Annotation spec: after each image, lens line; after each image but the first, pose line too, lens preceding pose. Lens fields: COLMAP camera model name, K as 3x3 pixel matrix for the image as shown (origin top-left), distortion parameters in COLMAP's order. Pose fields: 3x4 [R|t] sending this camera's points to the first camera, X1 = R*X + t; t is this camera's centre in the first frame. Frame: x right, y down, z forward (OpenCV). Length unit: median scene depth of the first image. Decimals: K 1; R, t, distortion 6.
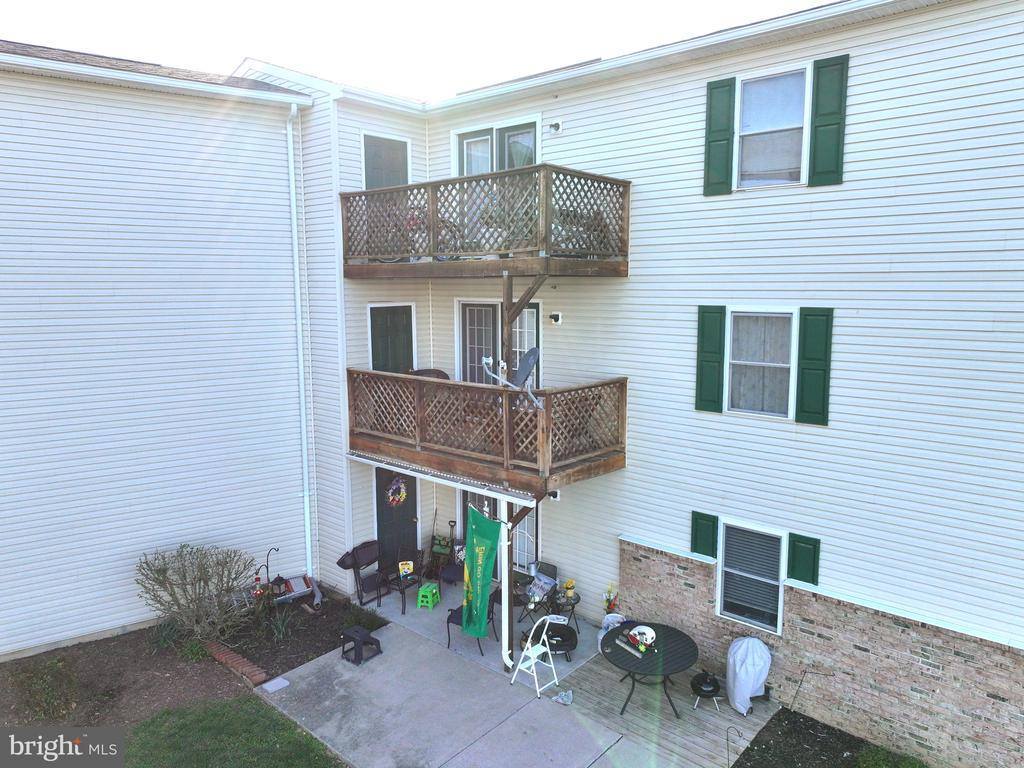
lens RADIAL K [[729.5, 0, 511.2], [0, 729.5, 376.4], [0, 0, 1]] dist [0.010247, -0.001640]
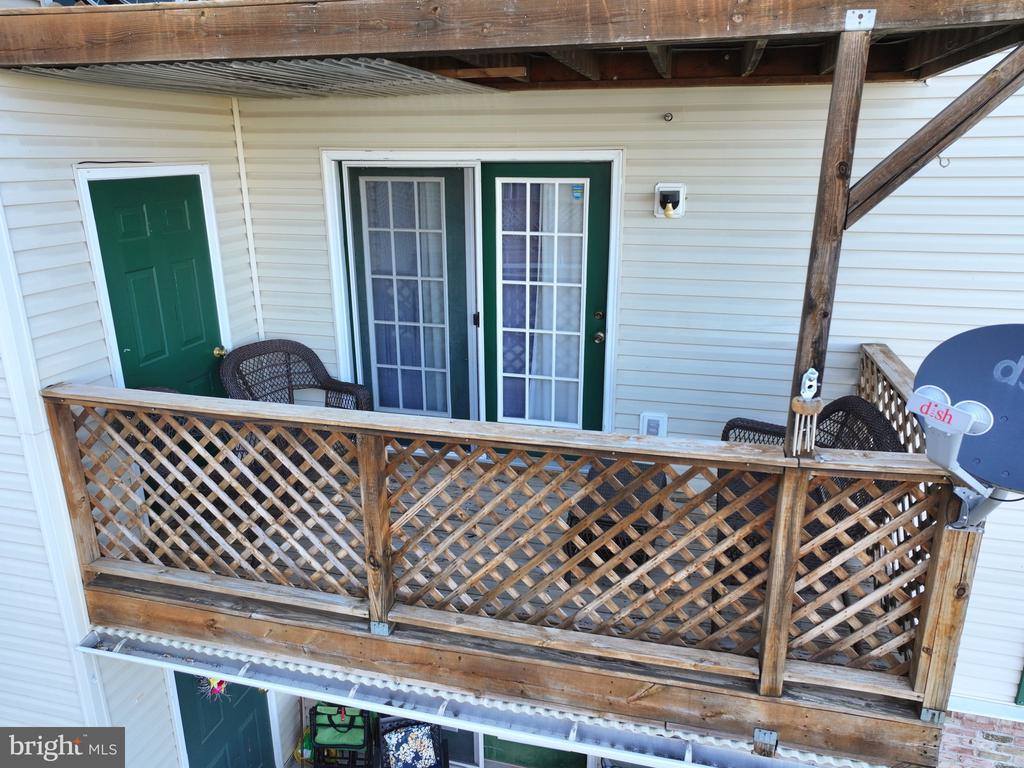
lens RADIAL K [[729.5, 0, 512.3], [0, 729.5, 380.3], [0, 0, 1]] dist [0.010247, -0.001640]
pose [[0.888204, -0.138550, 0.438062, -0.190606], [0.061028, 0.980577, 0.186399, -0.062120], [-0.455379, -0.138826, 0.879407, 0.666989]]
